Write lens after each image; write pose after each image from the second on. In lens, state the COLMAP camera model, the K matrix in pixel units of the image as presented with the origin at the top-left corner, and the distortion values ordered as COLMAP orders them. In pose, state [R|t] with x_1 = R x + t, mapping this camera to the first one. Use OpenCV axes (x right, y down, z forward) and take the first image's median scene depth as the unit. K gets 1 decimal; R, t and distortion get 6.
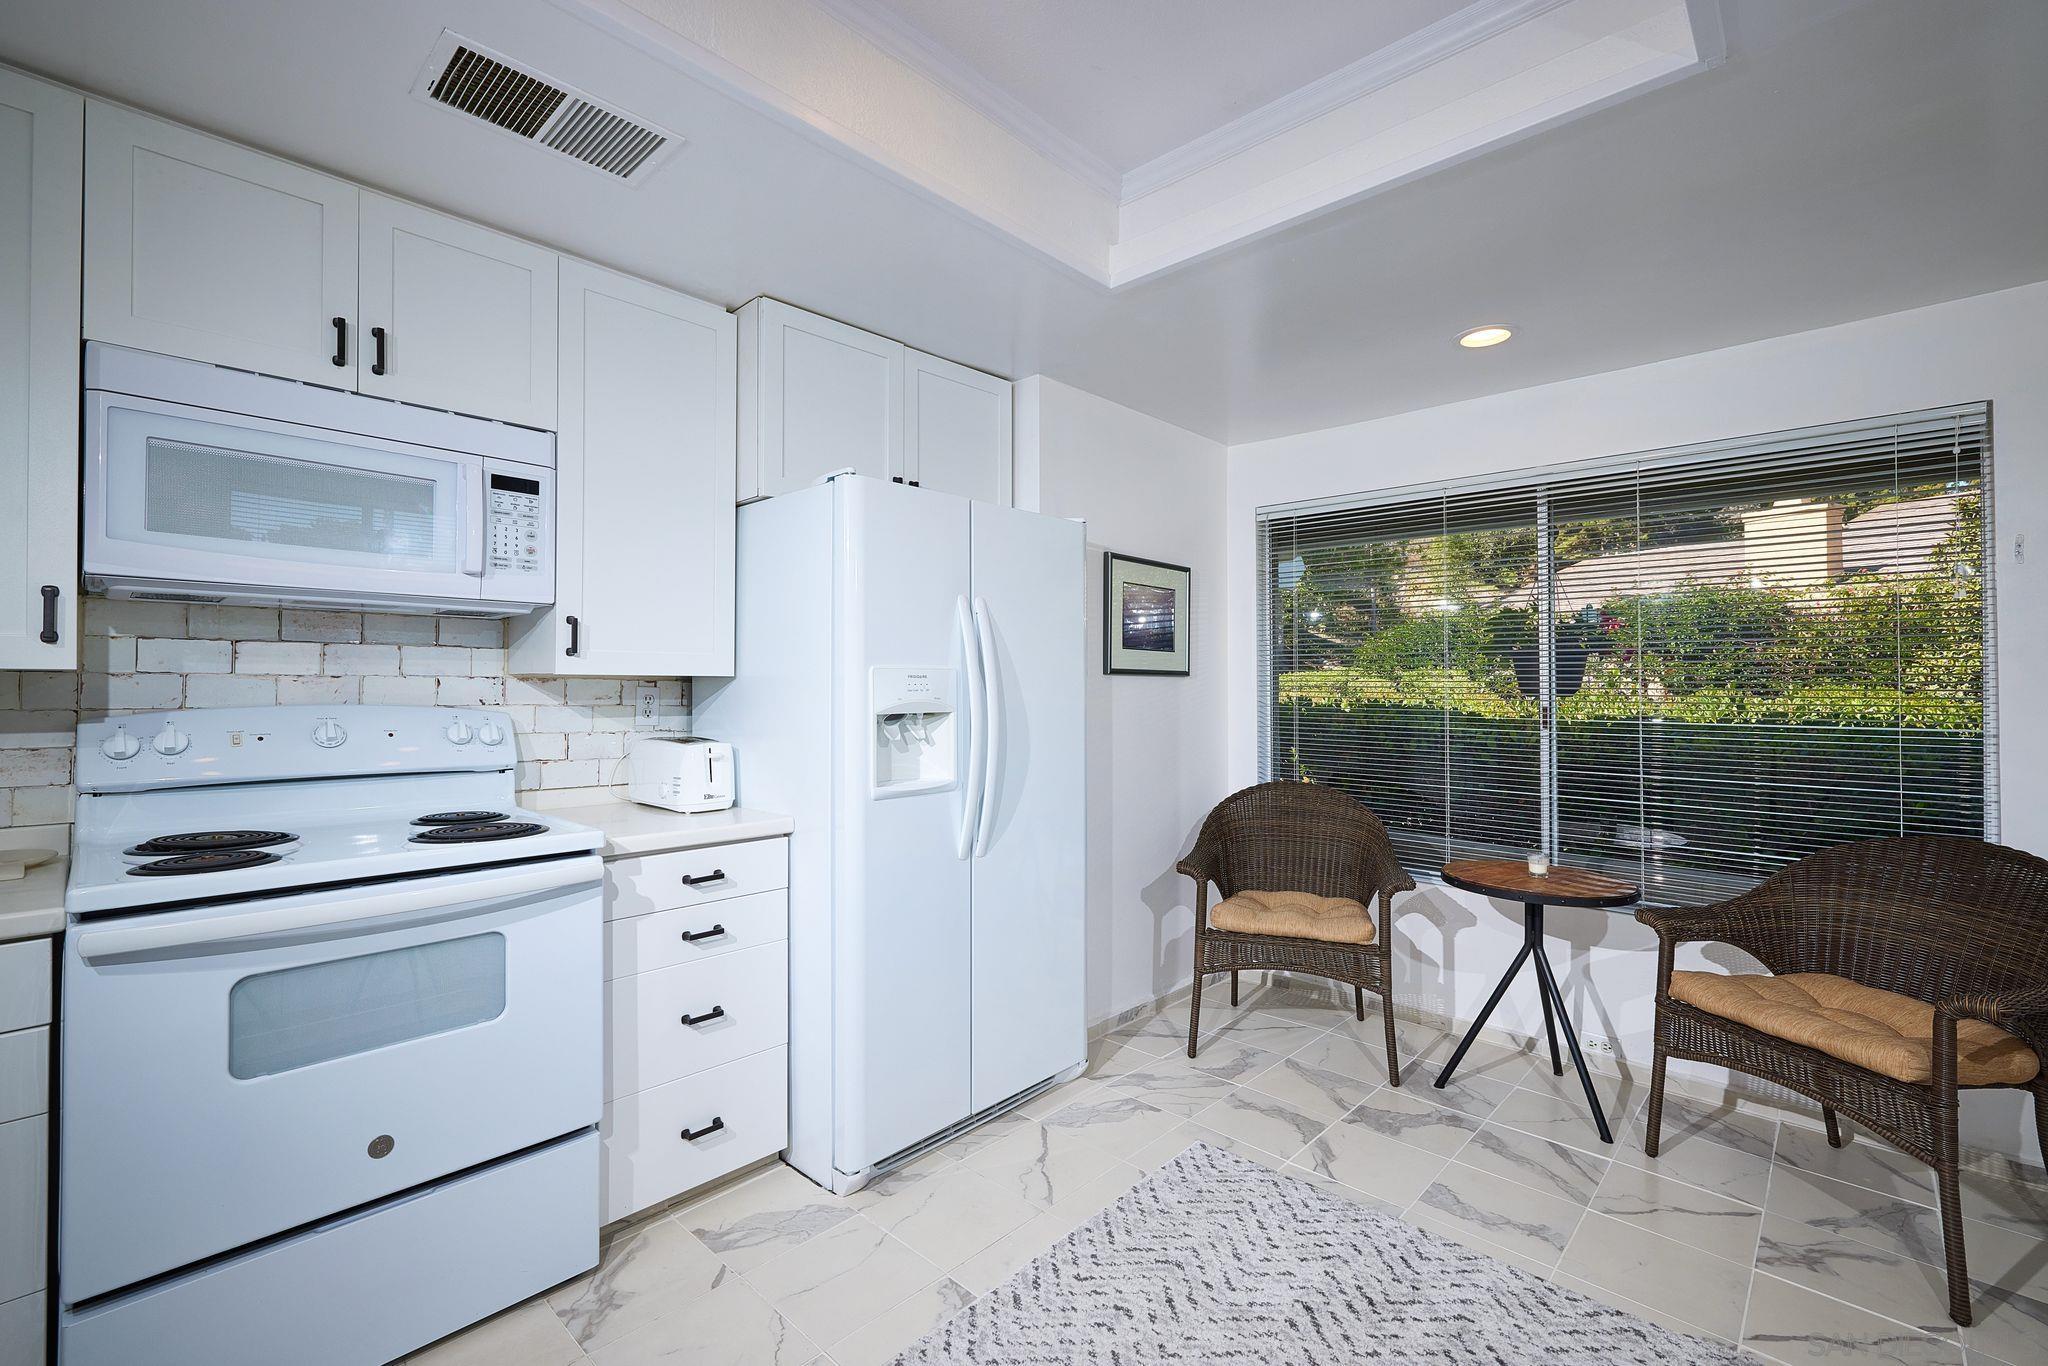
lens RADIAL K [[875.3, 0, 1023.0], [0, 875.3, 683.7], [0, 0, 1]] dist [-0.002960, 0.000262]
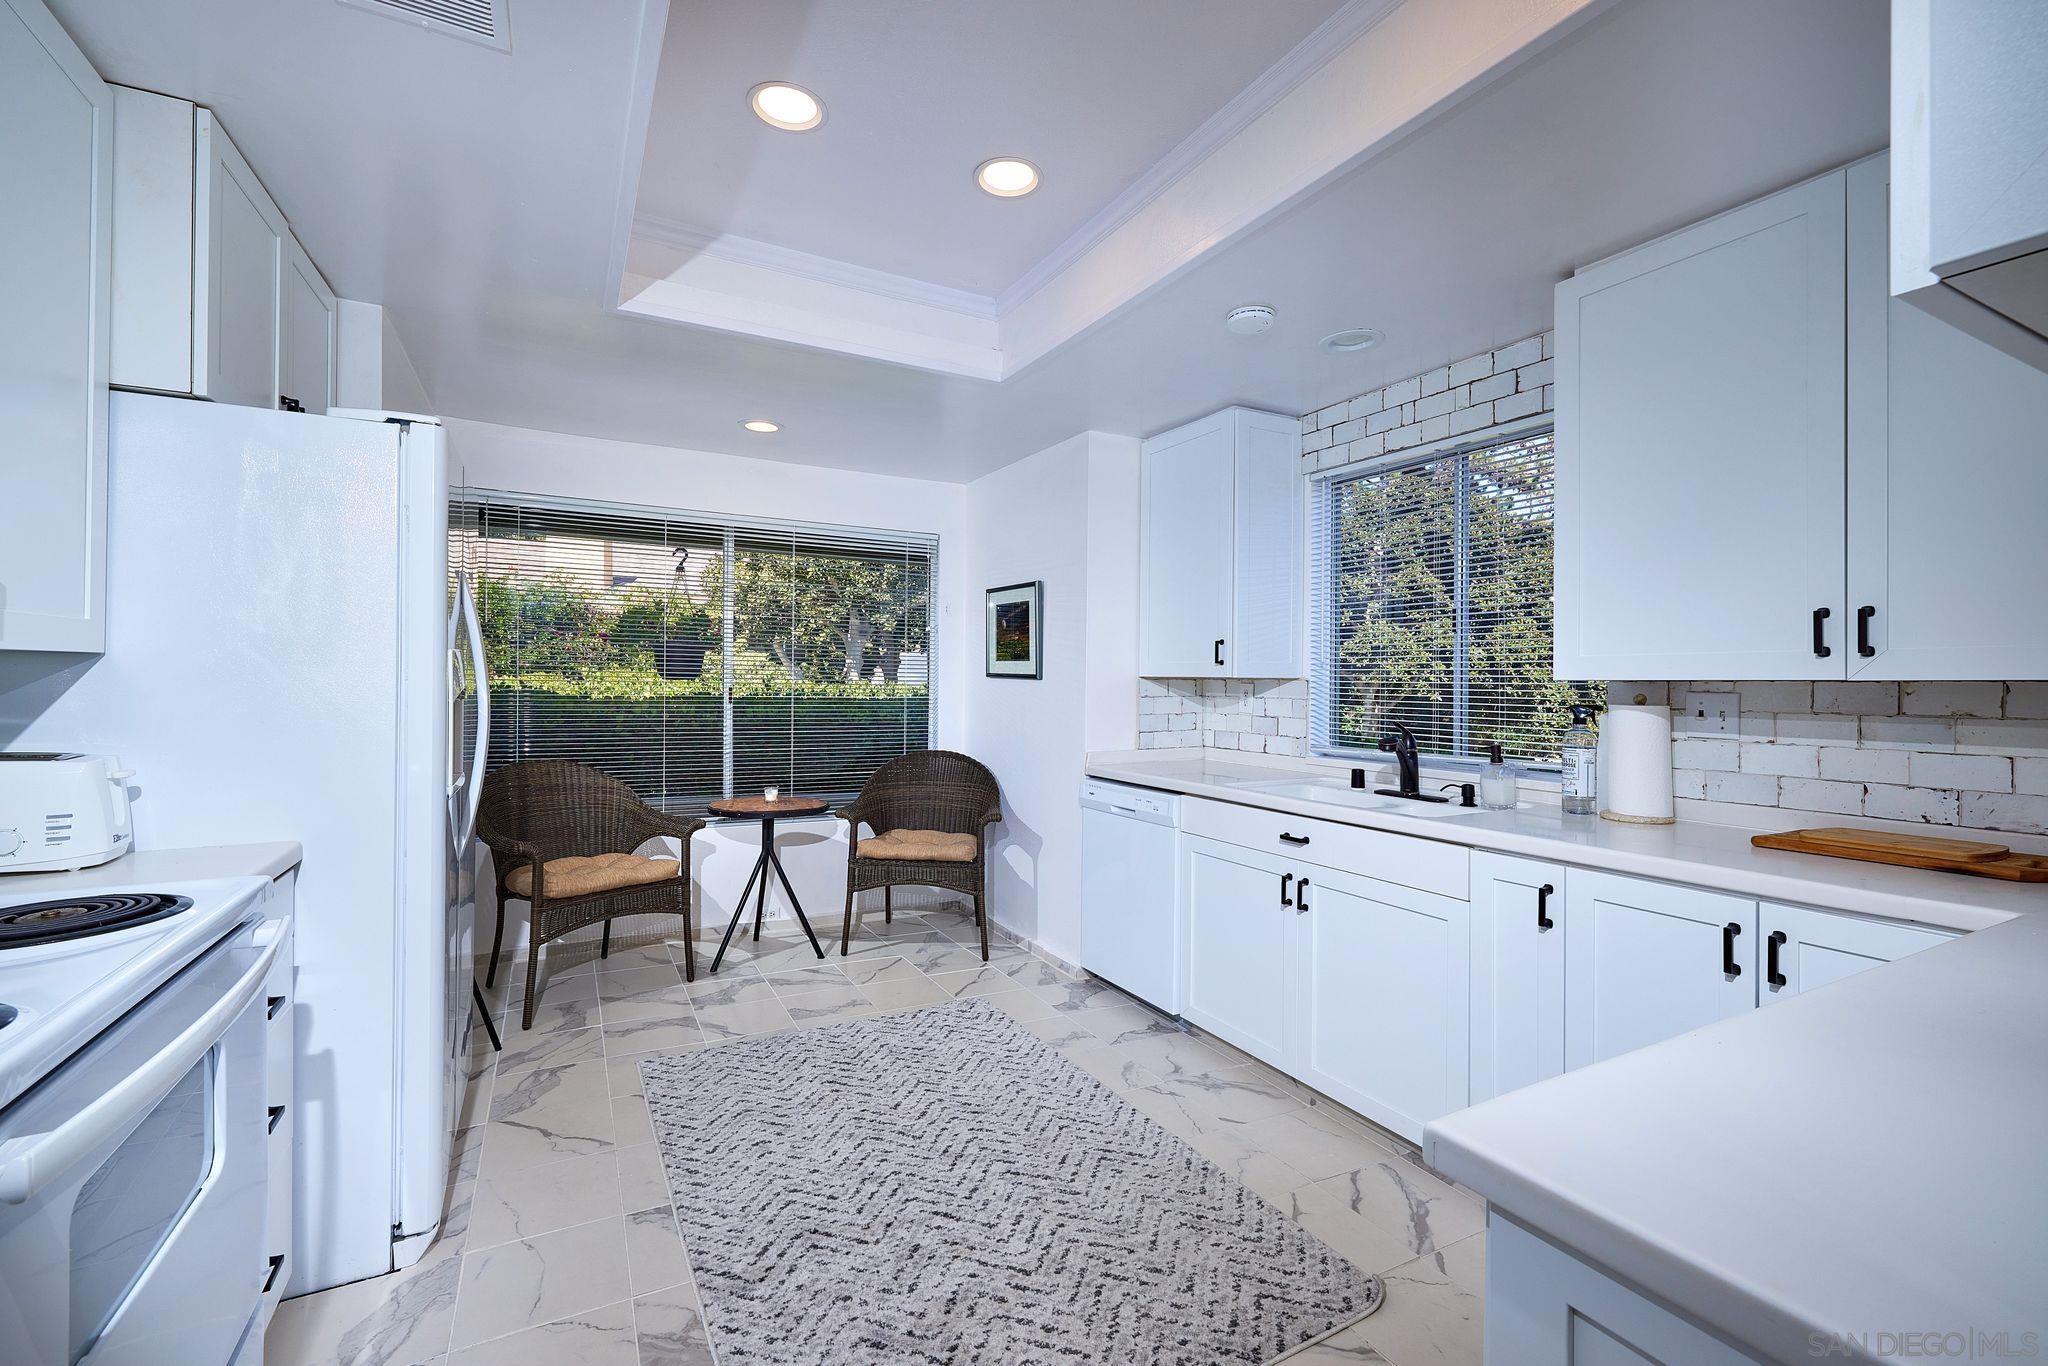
lens RADIAL K [[875.3, 0, 1024.4], [0, 875.3, 677.9], [0, 0, 1]] dist [-0.002960, 0.000262]
pose [[0.315262, 0.000372, 0.949005, -0.777964], [-0.016079, 0.999858, 0.004950, -0.003615], [-0.948868, -0.016820, 0.315223, 0.159516]]
